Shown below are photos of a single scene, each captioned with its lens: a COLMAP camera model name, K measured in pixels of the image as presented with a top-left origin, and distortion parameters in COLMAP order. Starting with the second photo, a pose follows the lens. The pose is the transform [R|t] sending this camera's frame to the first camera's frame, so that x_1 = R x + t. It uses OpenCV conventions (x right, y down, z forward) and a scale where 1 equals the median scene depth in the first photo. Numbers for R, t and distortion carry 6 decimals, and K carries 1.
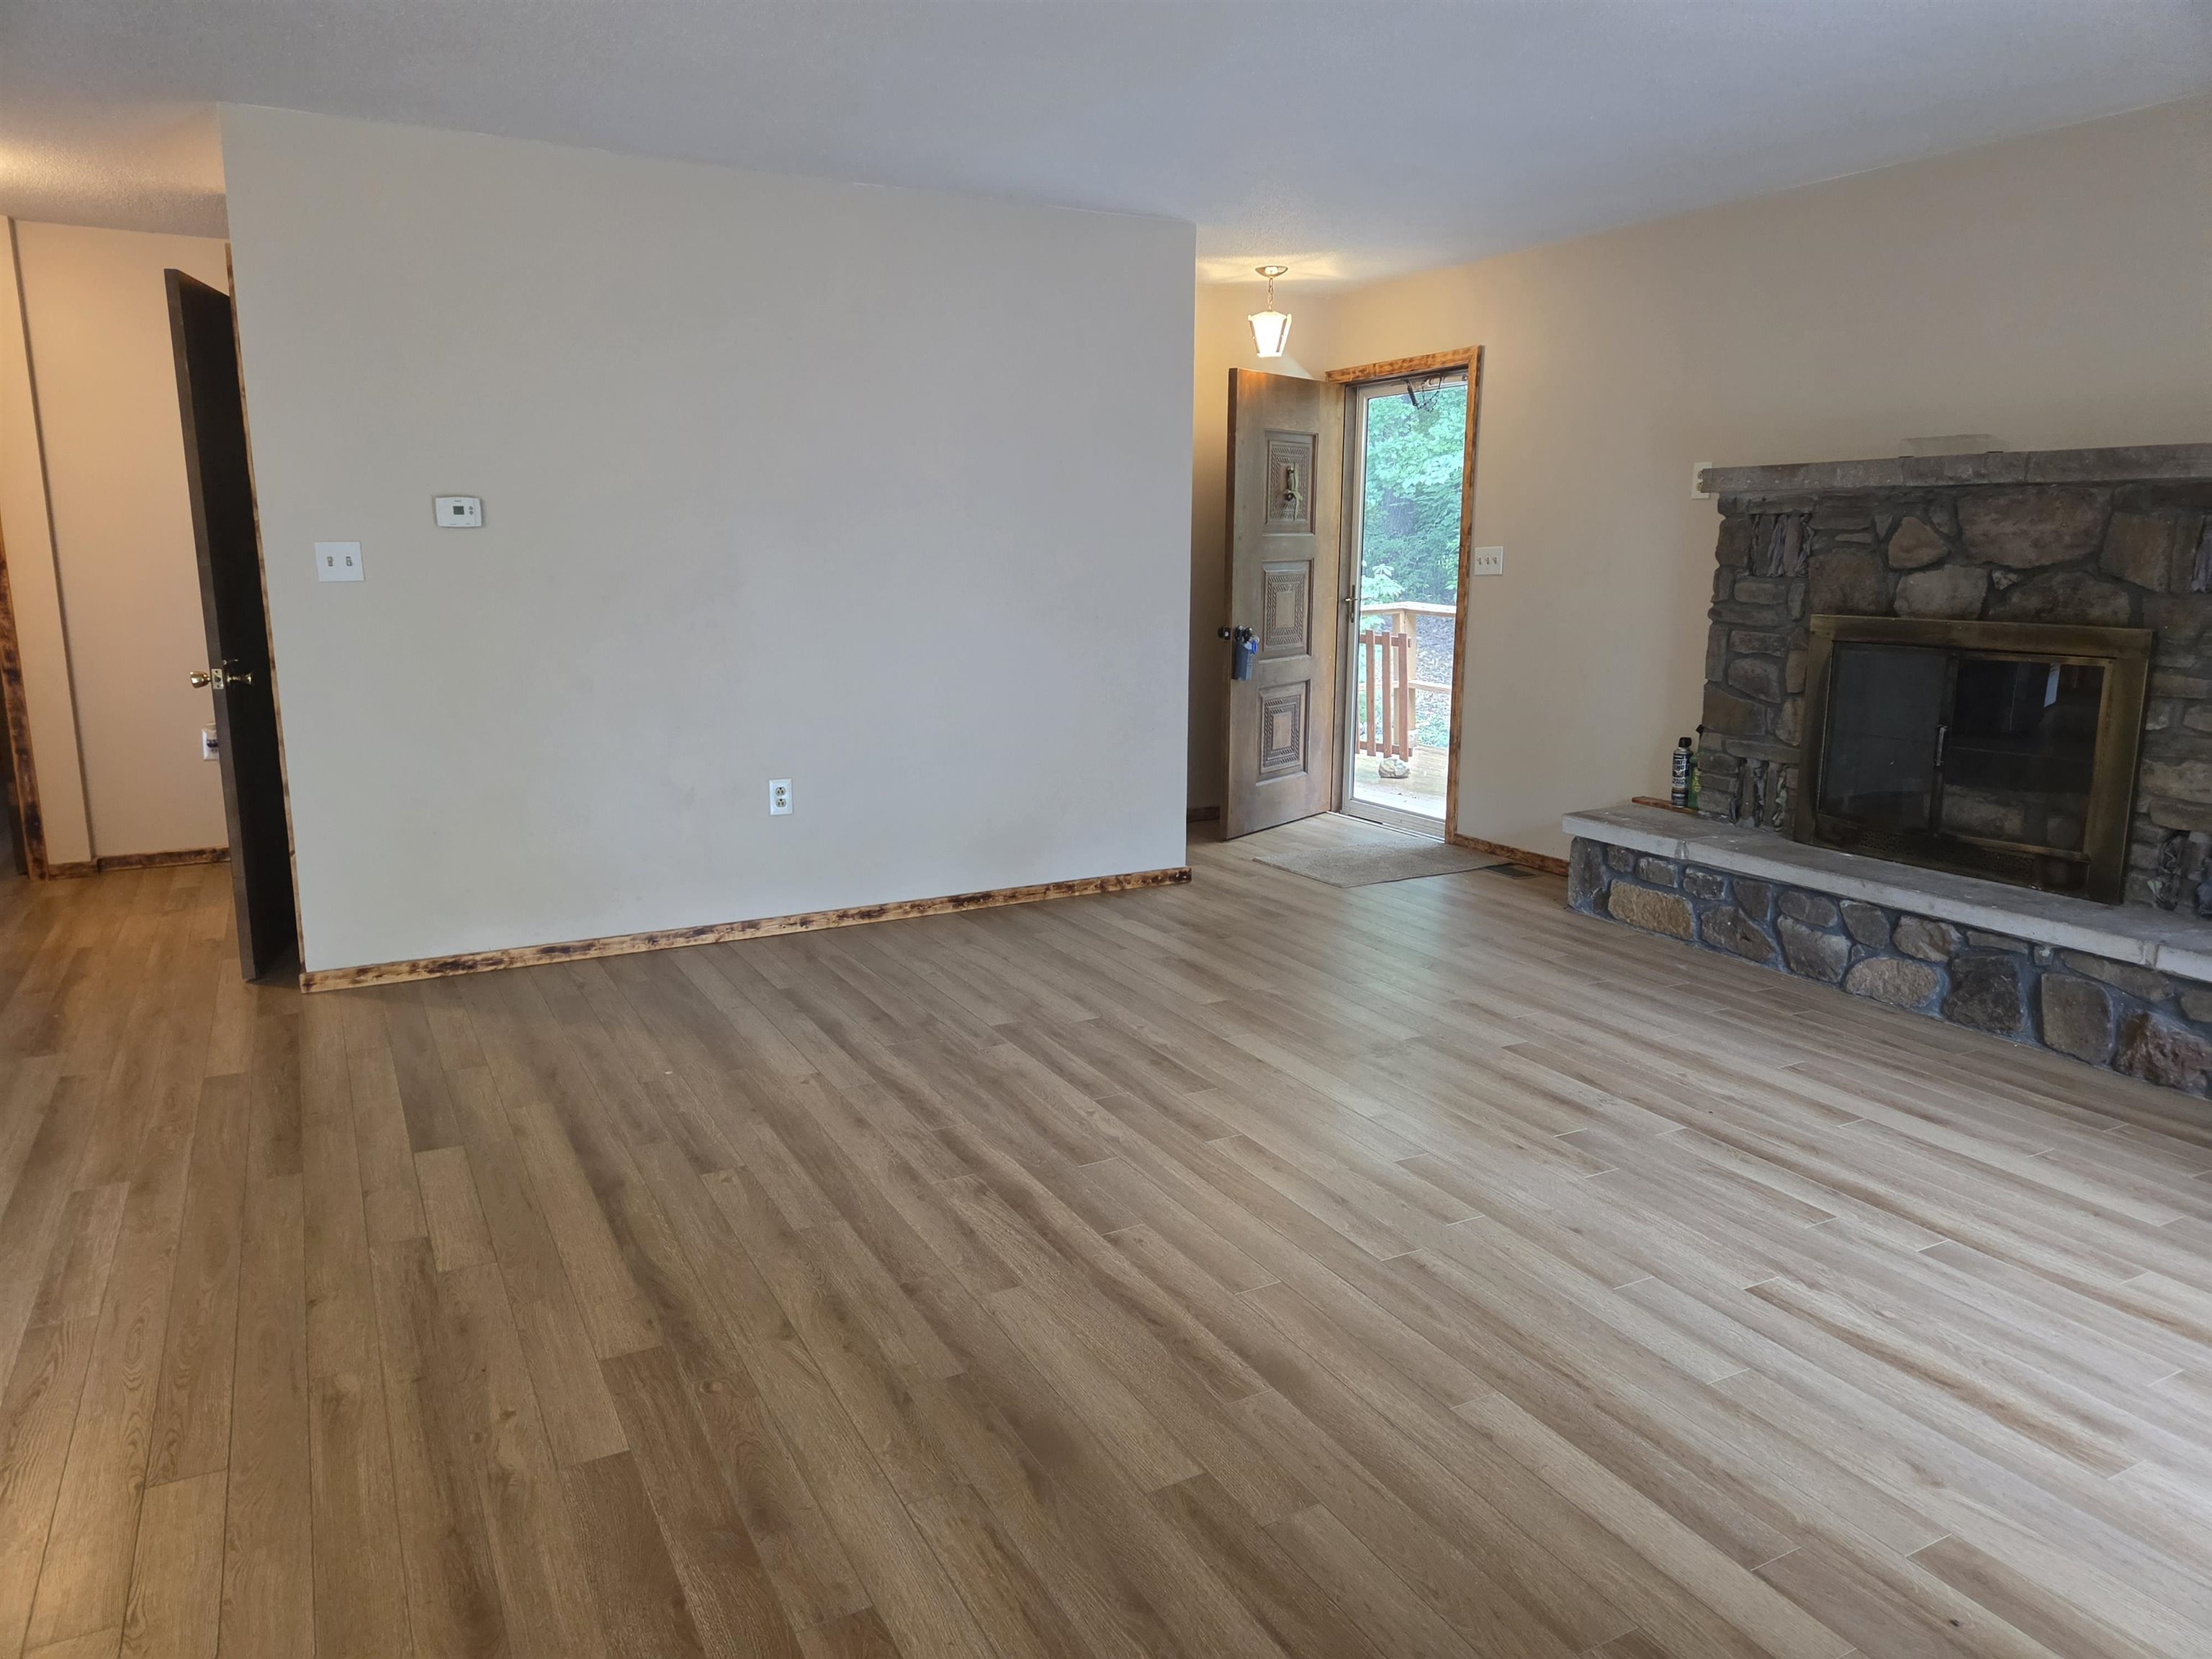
lens RADIAL K [[1471.4, 0, 1097.3], [0, 1471.4, 812.8], [0, 0, 1]] dist [0.070721, -0.052681]
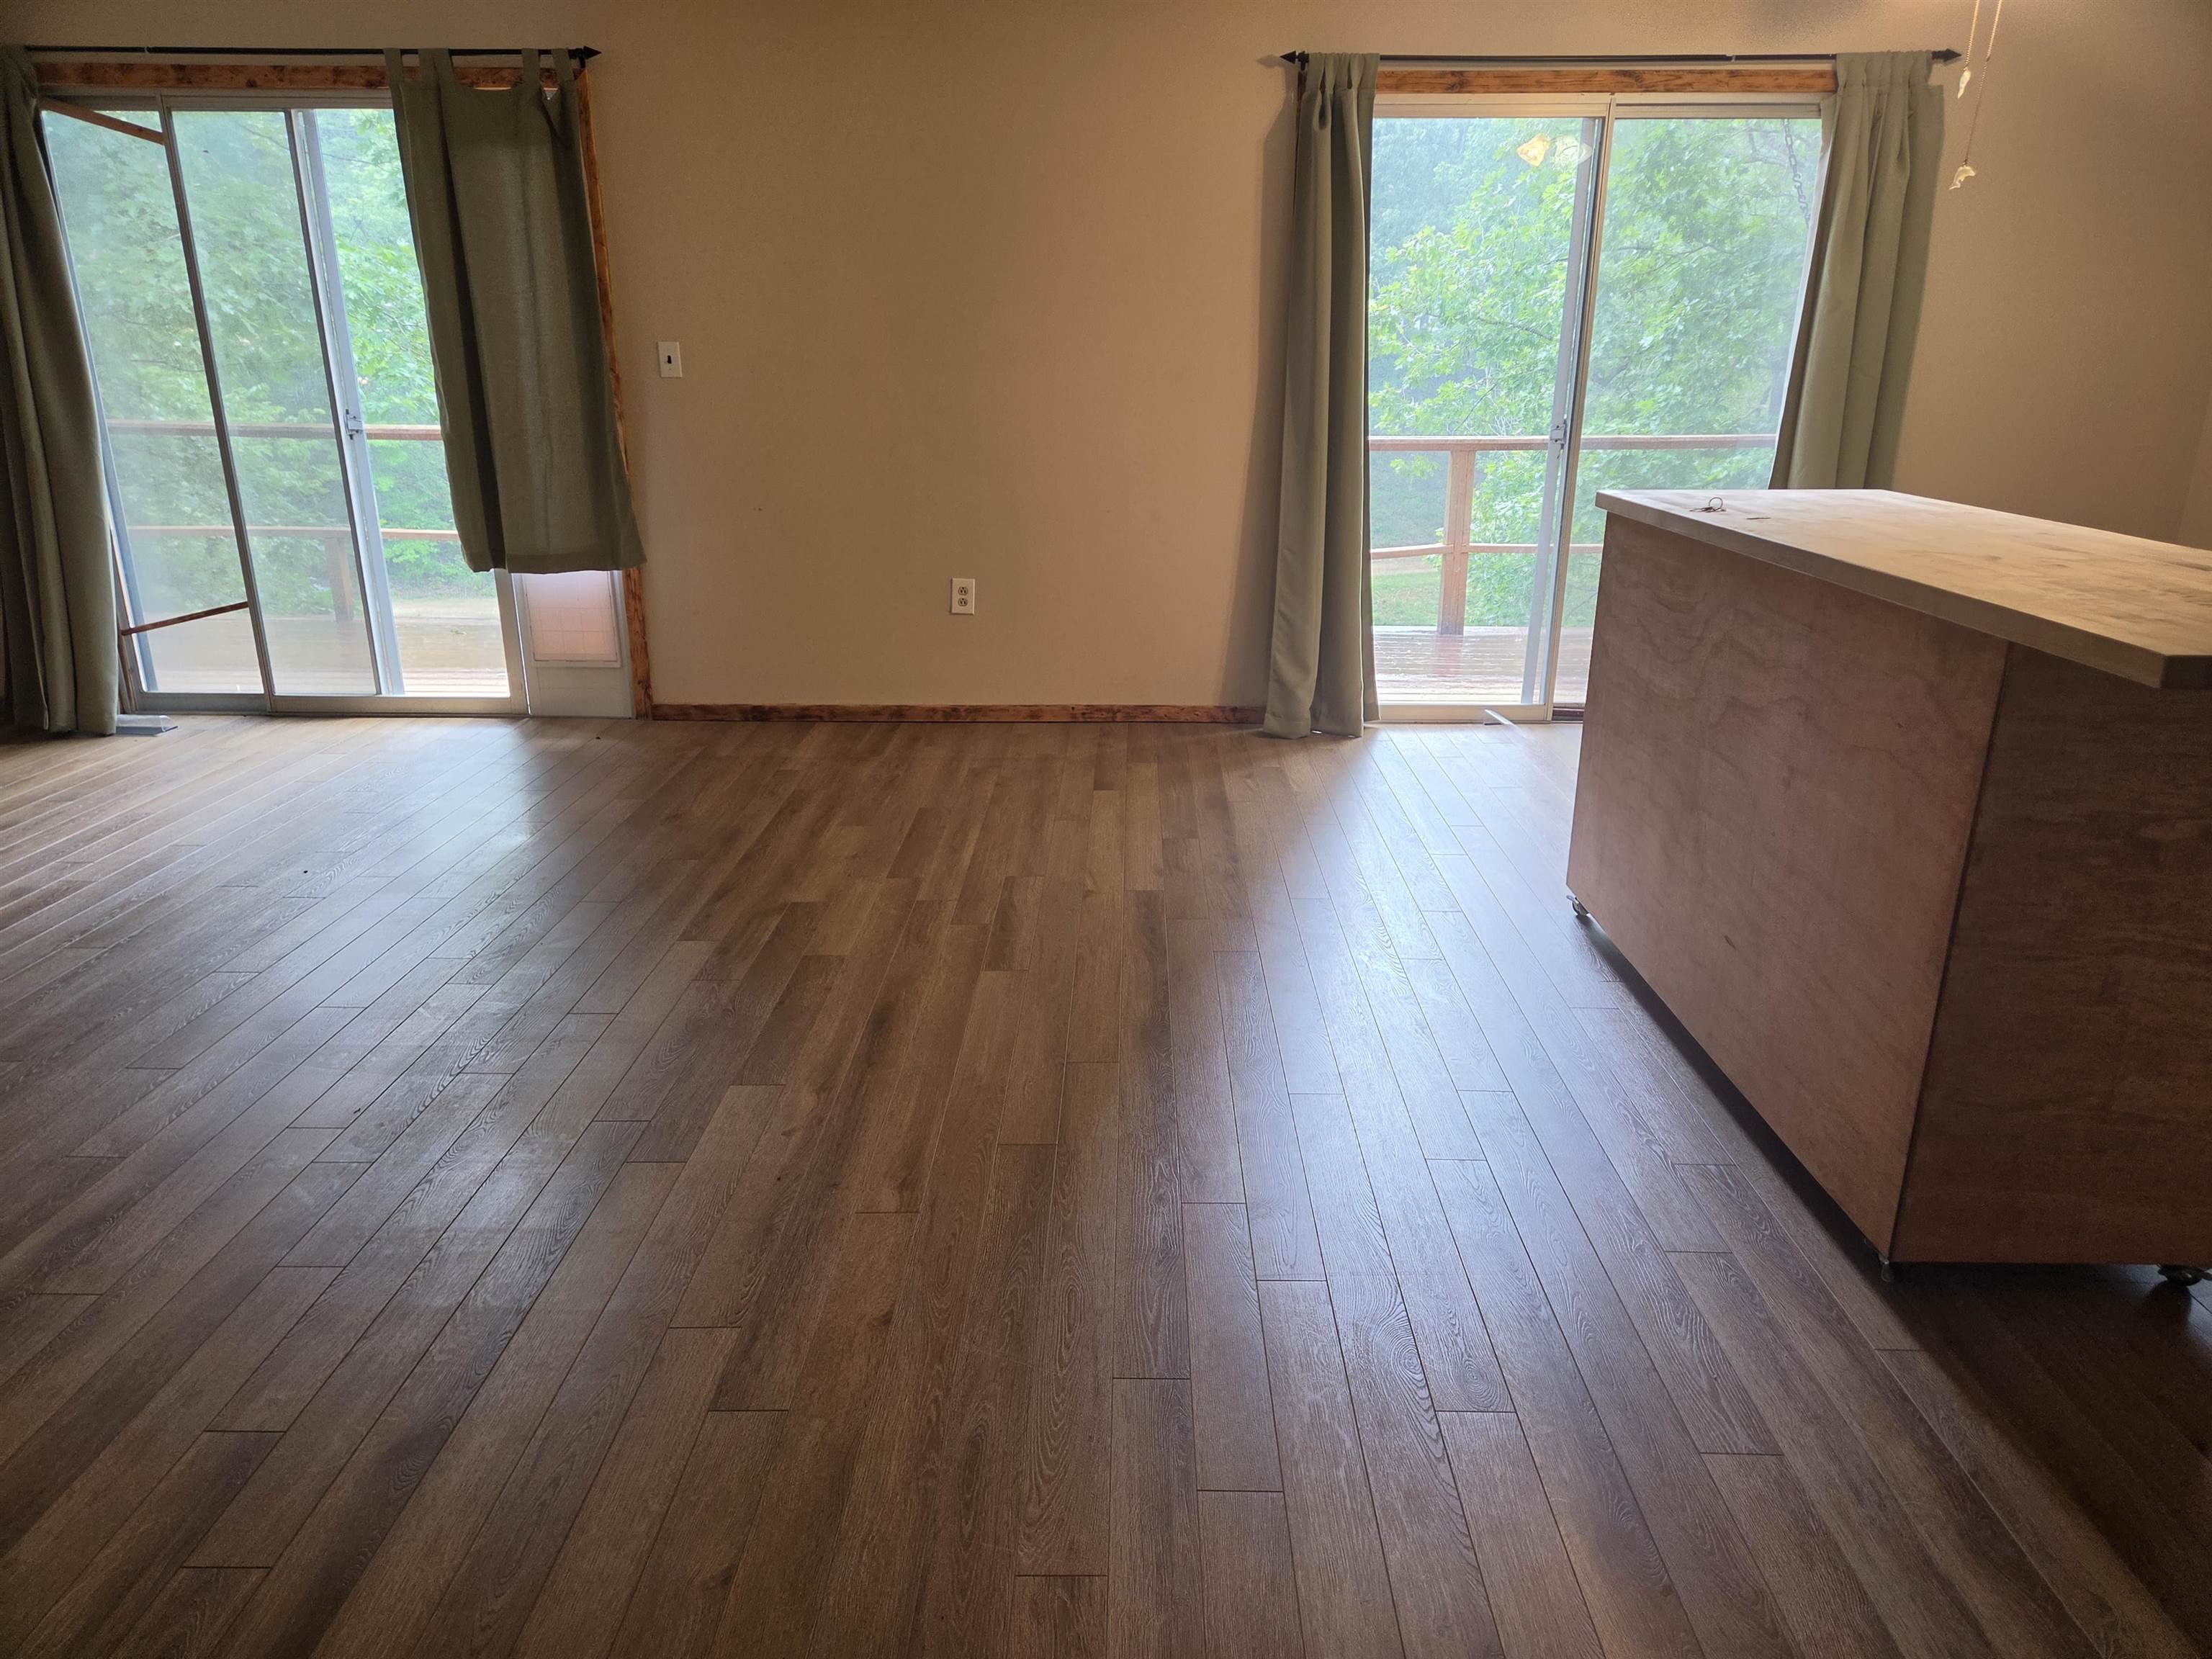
lens RADIAL K [[1471.4, 0, 1113.6], [0, 1471.4, 828.7], [0, 0, 1]] dist [0.070721, -0.052681]
pose [[-0.875306, -0.154866, 0.458100, -0.600513], [0.081019, 0.886974, 0.454657, -0.162052], [-0.476734, 0.435079, -0.763827, 0.904838]]
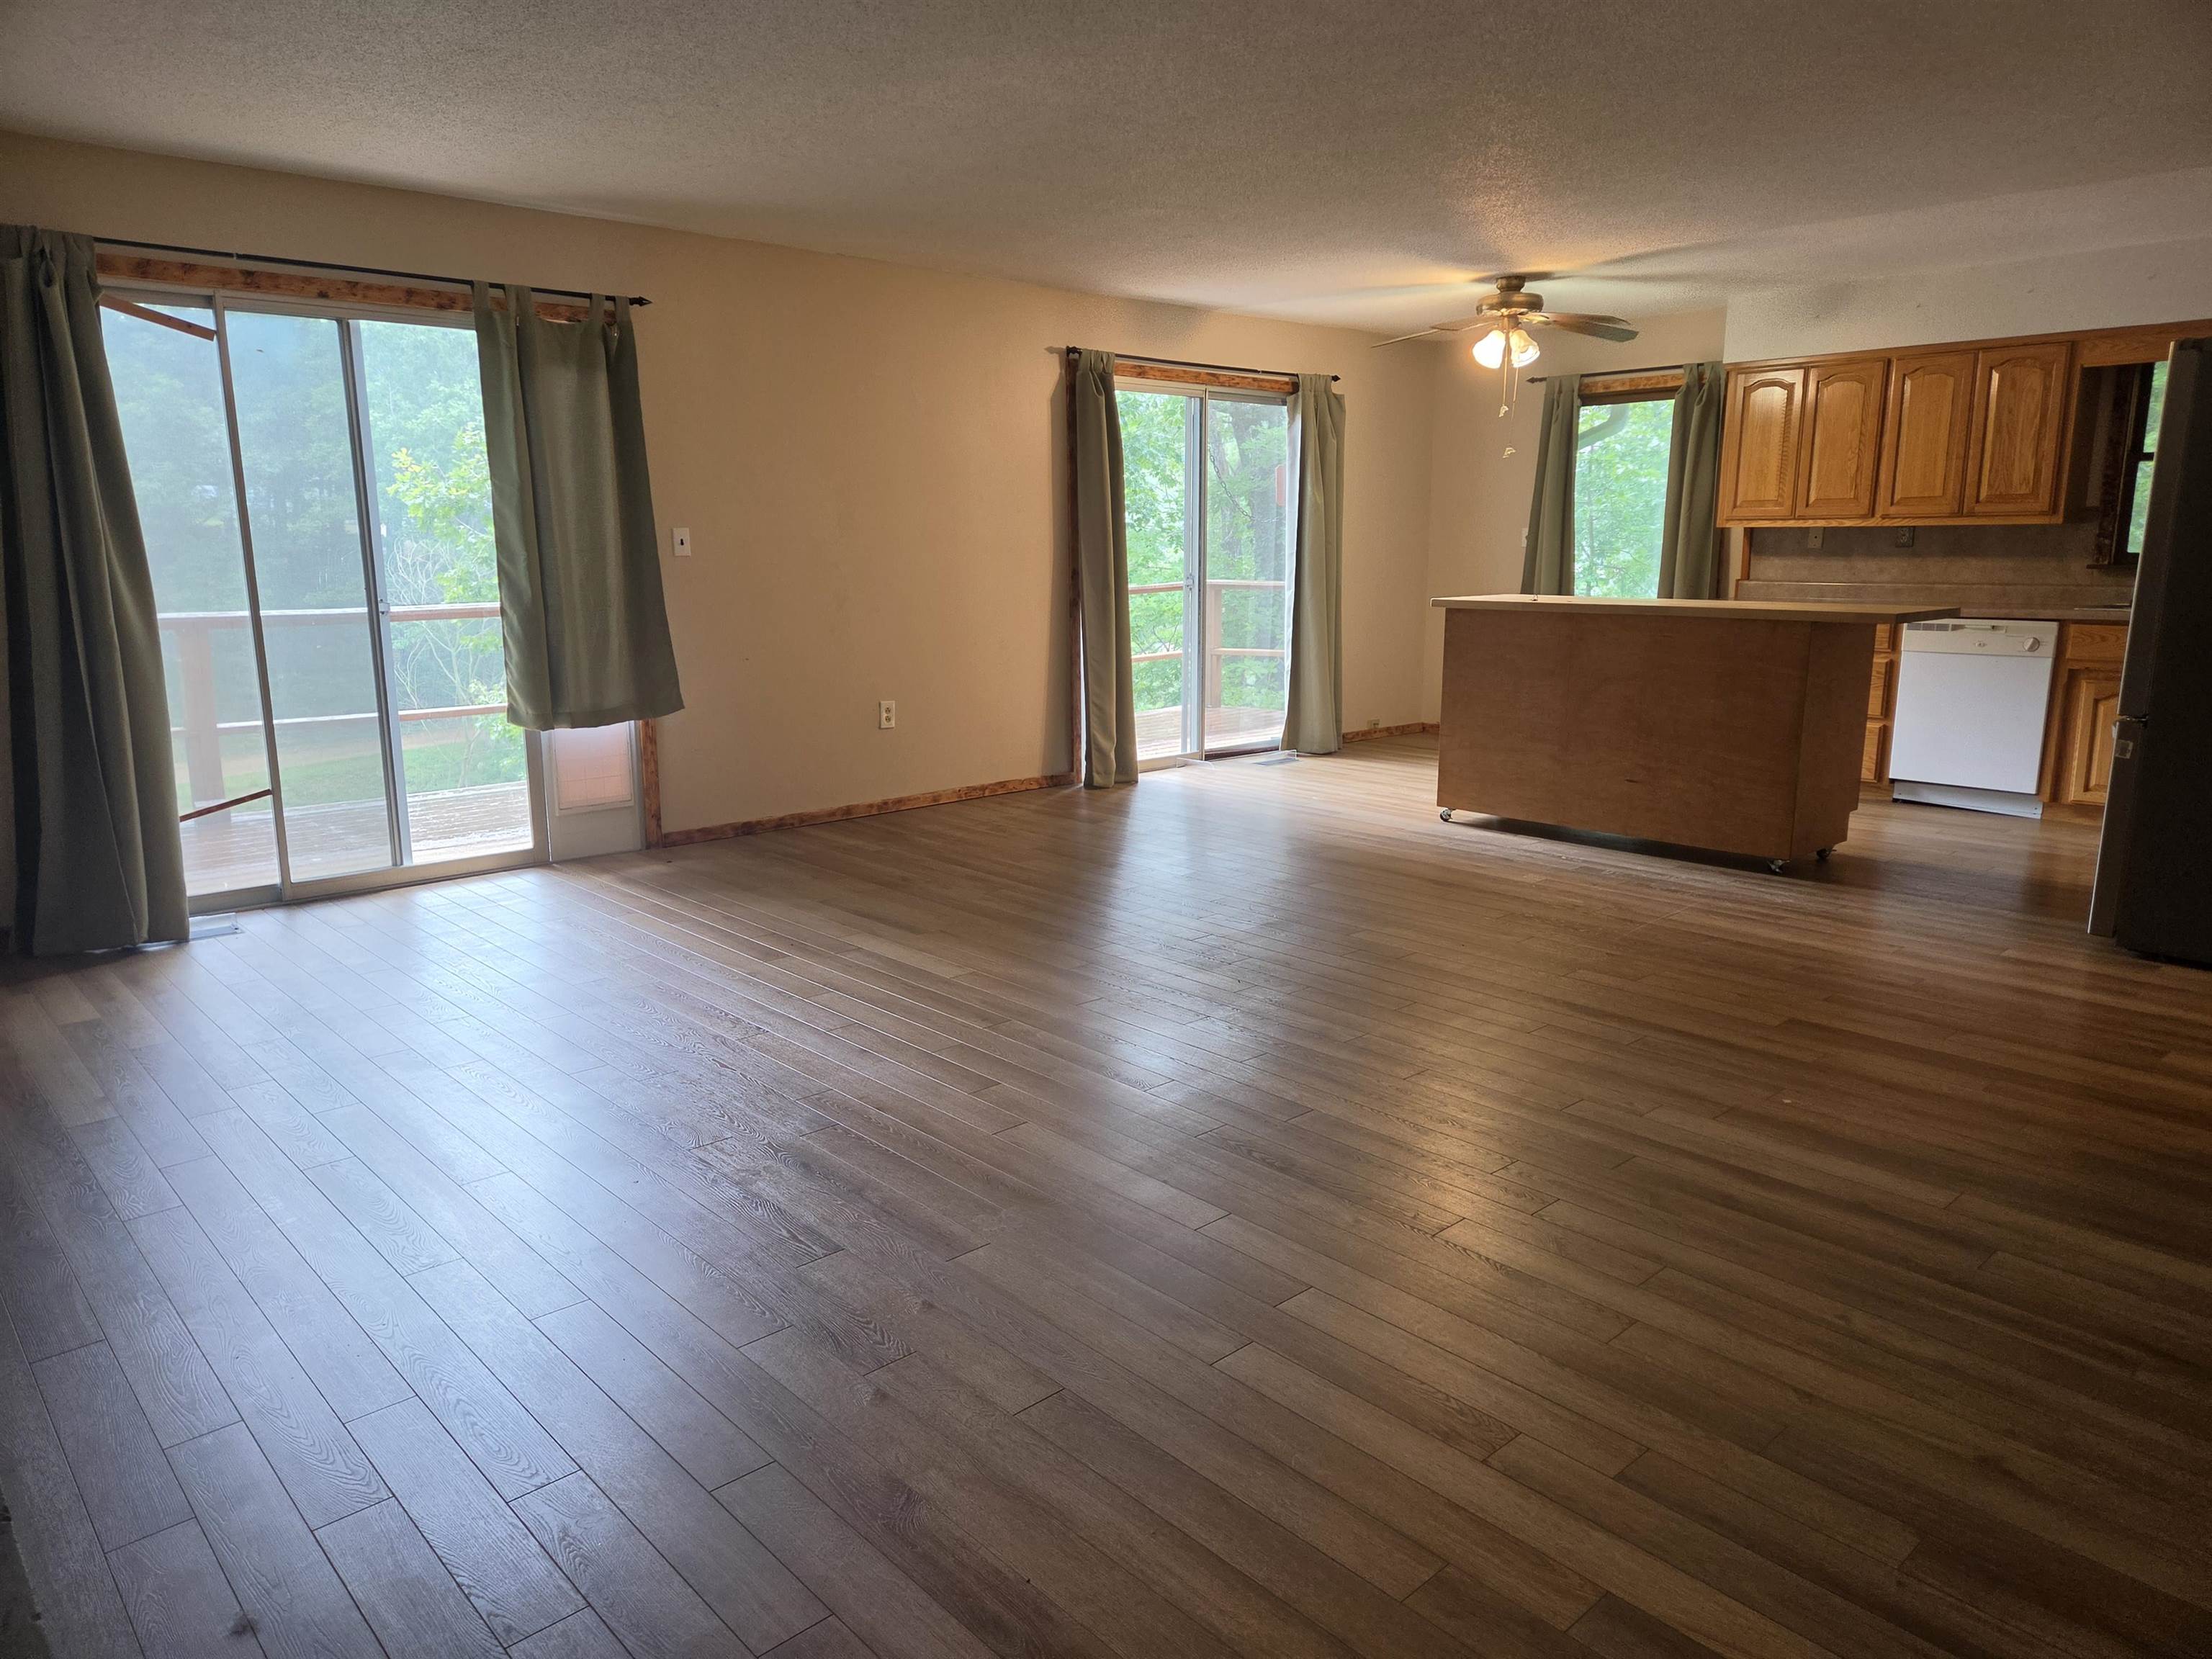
lens RADIAL K [[1471.4, 0, 1102.1], [0, 1471.4, 820.1], [0, 0, 1]] dist [0.070721, -0.052681]
pose [[-0.967813, 0.048767, -0.246902, 0.299073], [-0.044363, 0.932628, 0.358102, -0.263273], [0.247731, 0.357529, -0.900446, 1.492220]]
